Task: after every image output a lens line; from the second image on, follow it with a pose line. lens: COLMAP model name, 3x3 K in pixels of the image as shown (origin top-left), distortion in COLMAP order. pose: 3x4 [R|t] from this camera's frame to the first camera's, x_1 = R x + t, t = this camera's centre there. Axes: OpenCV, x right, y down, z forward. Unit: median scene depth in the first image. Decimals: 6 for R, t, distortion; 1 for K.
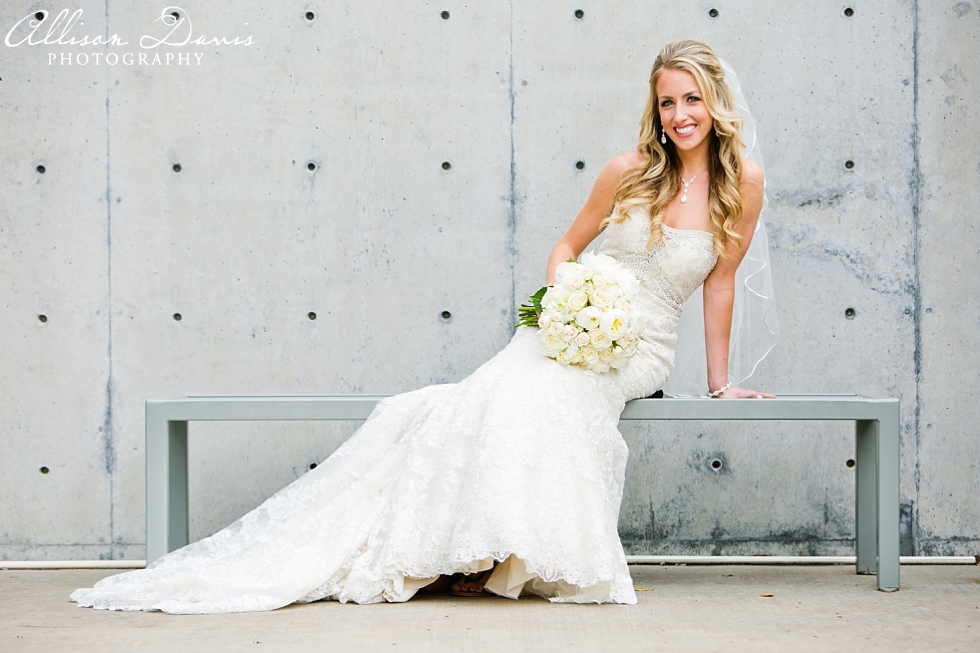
lens RADIAL K [[3082.9, 0, 491.8], [0, 3082.9, 326.8], [0, 0, 1]] dist [-0.011551, 0.000000]
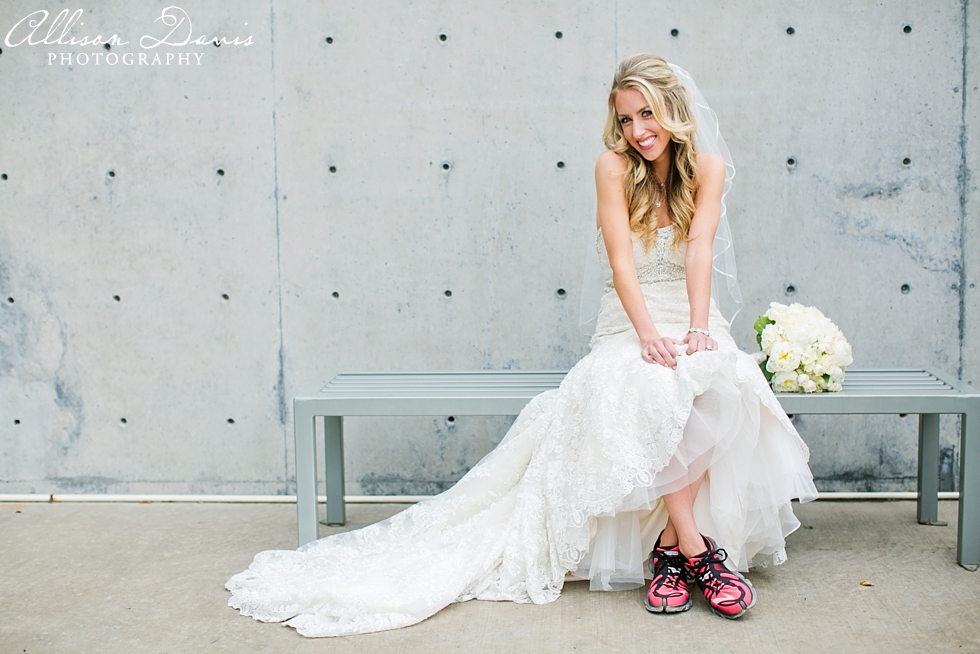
lens RADIAL K [[1396.2, 0, 485.1], [0, 1396.2, 327.2], [0, 0, 1]] dist [-0.110690, 0.000000]
pose [[0.998005, -0.004615, -0.062974, -0.010352], [0.011218, 0.994419, 0.104909, -0.046784], [0.062138, -0.105406, 0.992486, 0.466282]]
